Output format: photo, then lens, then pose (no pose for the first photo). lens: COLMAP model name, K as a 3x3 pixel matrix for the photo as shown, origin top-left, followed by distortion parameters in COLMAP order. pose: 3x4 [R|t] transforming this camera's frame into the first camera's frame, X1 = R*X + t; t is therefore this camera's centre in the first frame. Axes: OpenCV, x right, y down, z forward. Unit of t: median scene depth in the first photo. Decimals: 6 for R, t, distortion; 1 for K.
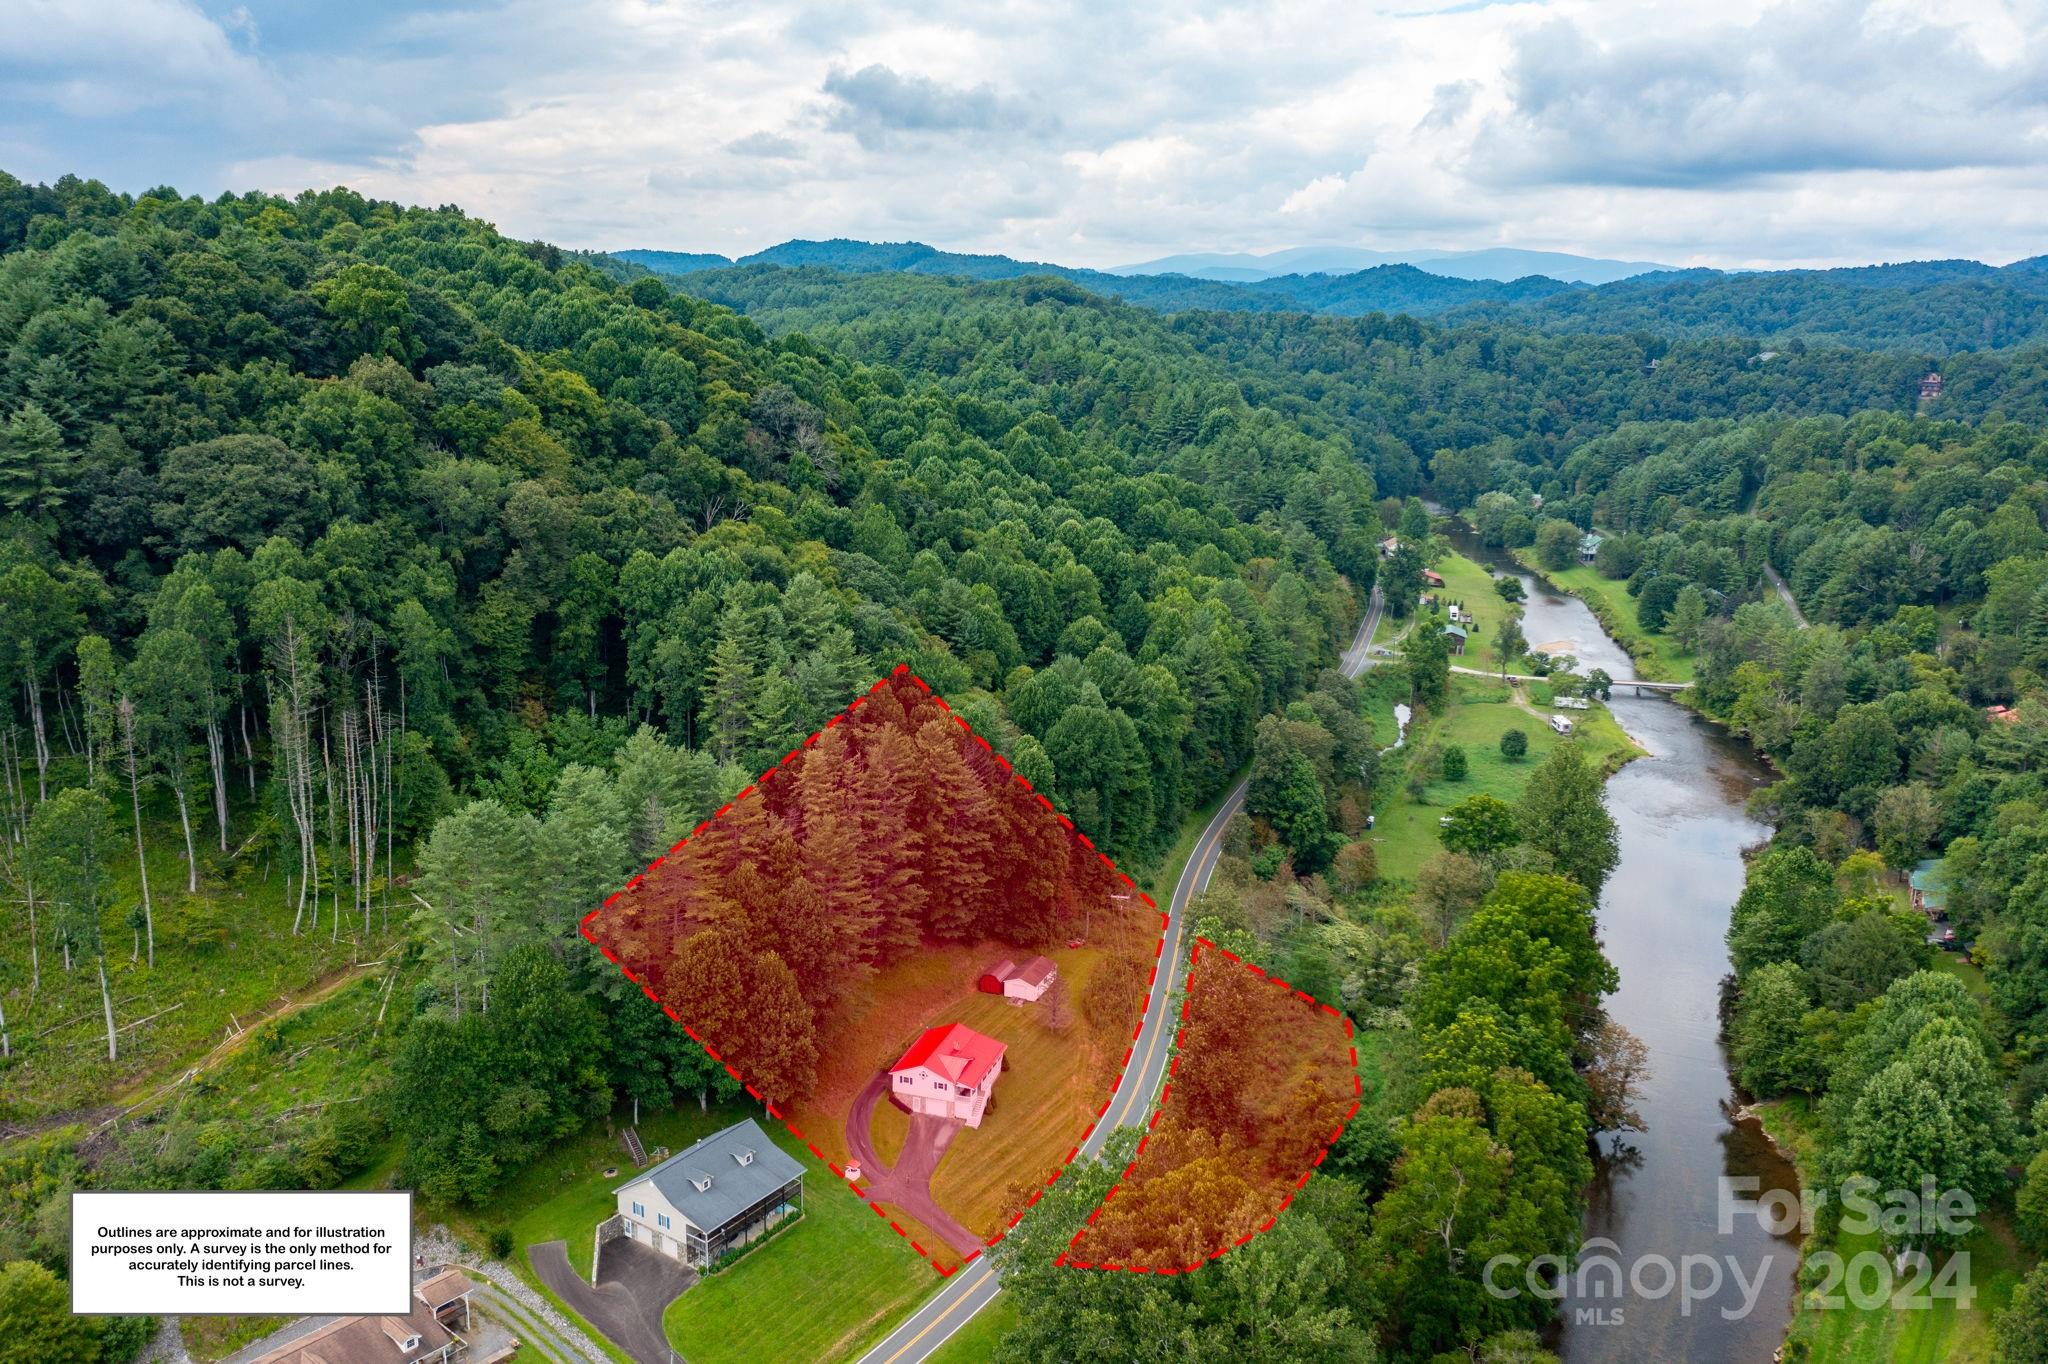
lens RADIAL K [[1606.3, 0, 1024.0], [0, 1606.3, 682.0], [0, 0, 1]] dist [-0.026535, 0.007933]
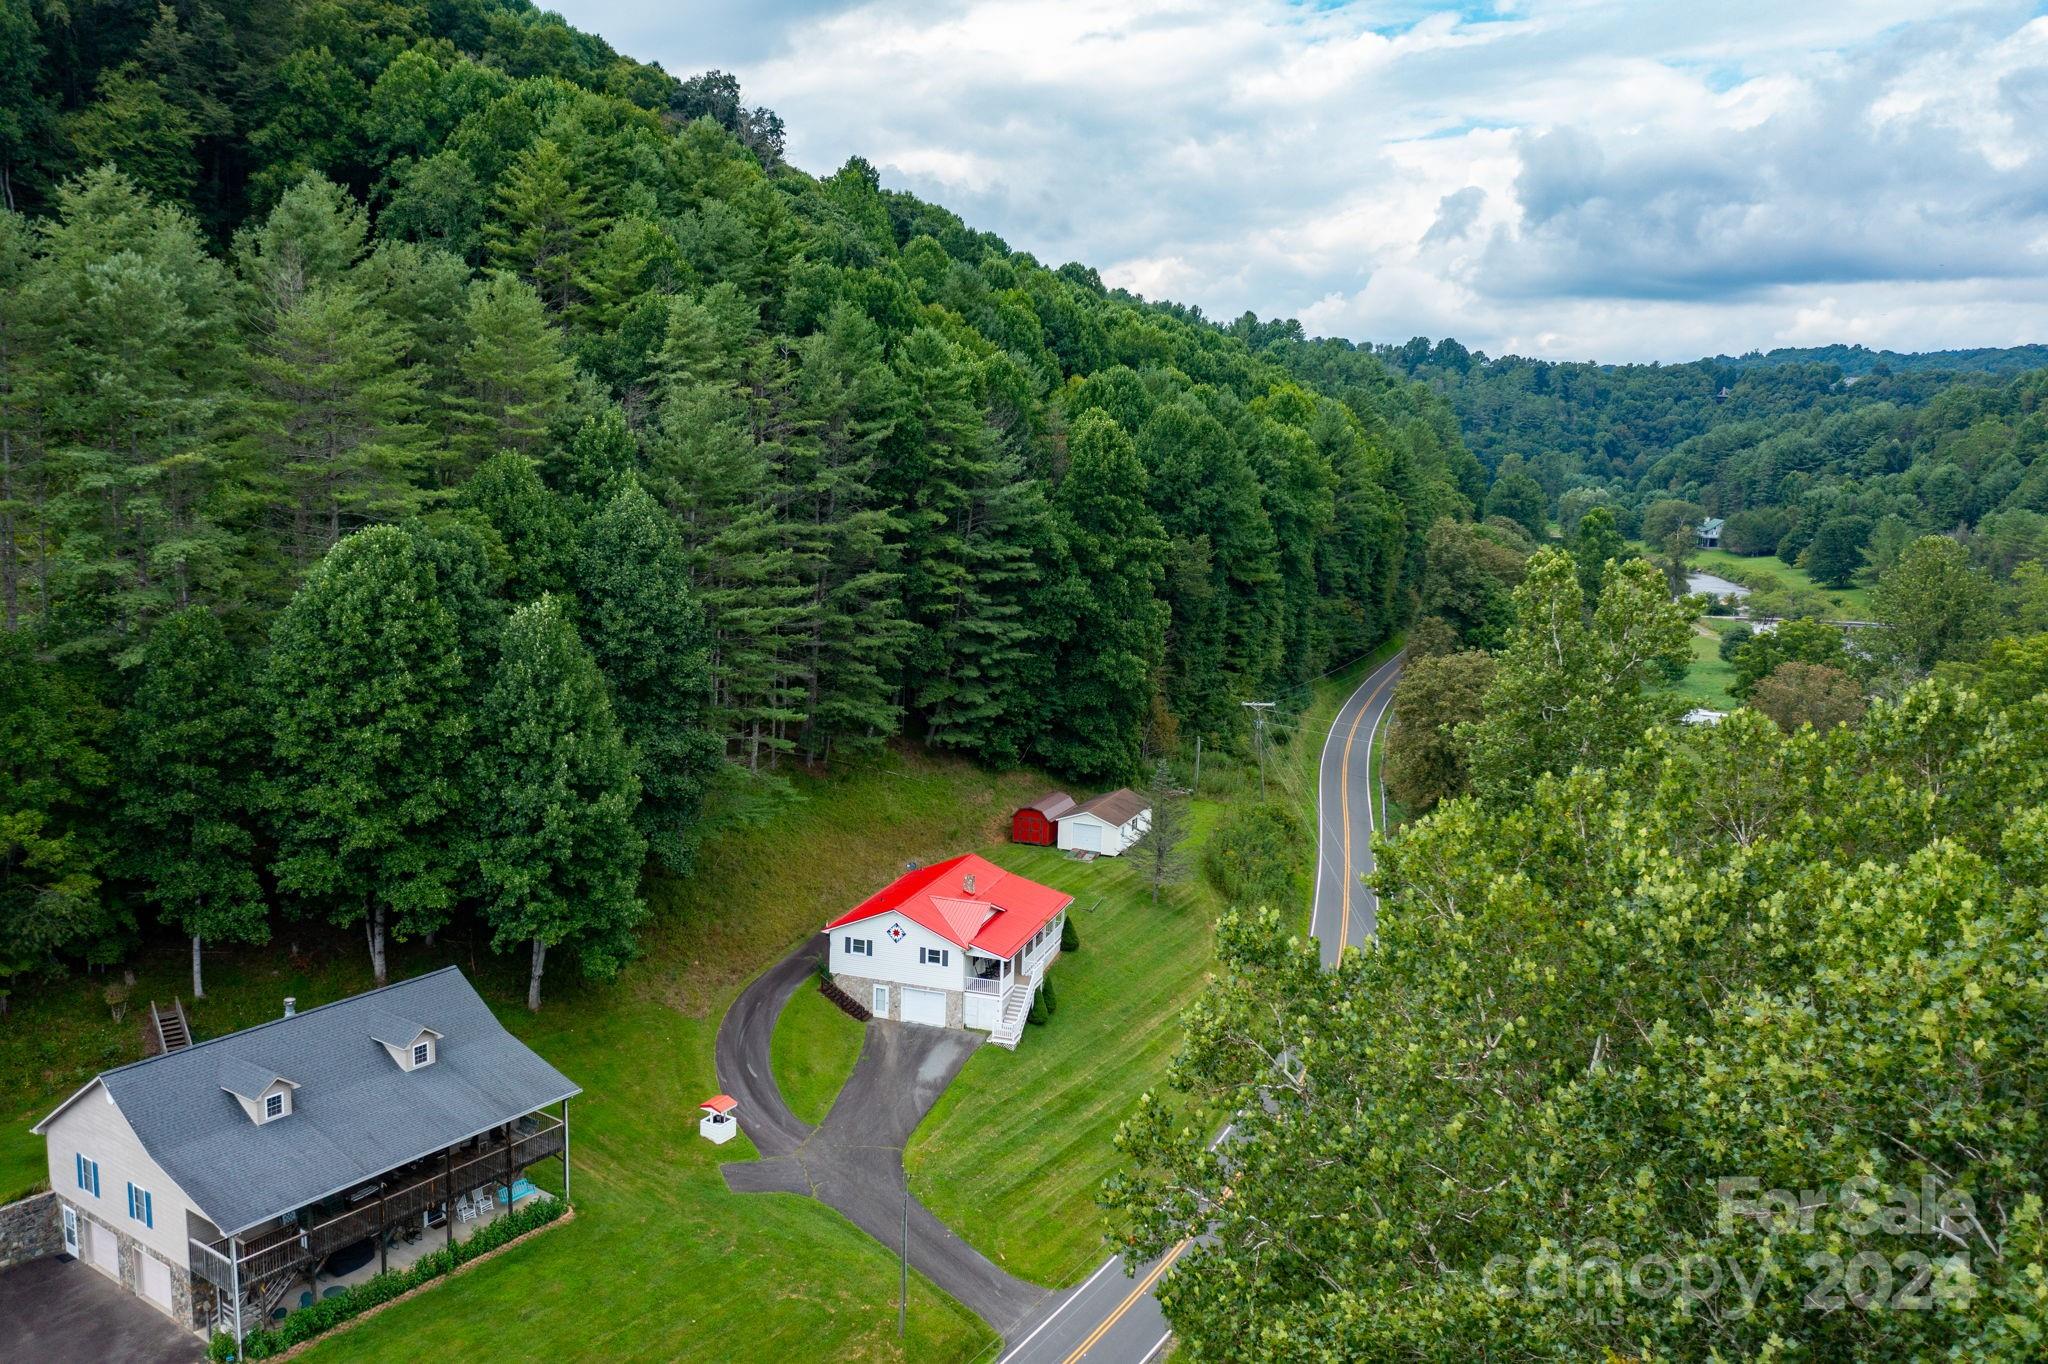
lens RADIAL K [[1606.3, 0, 1024.0], [0, 1606.3, 682.0], [0, 0, 1]] dist [-0.026535, 0.007933]
pose [[0.999959, 0.008861, -0.001651, -0.023350], [-0.008958, 0.997282, -0.073131, 0.183099], [0.000998, 0.073143, 0.997321, 0.478167]]
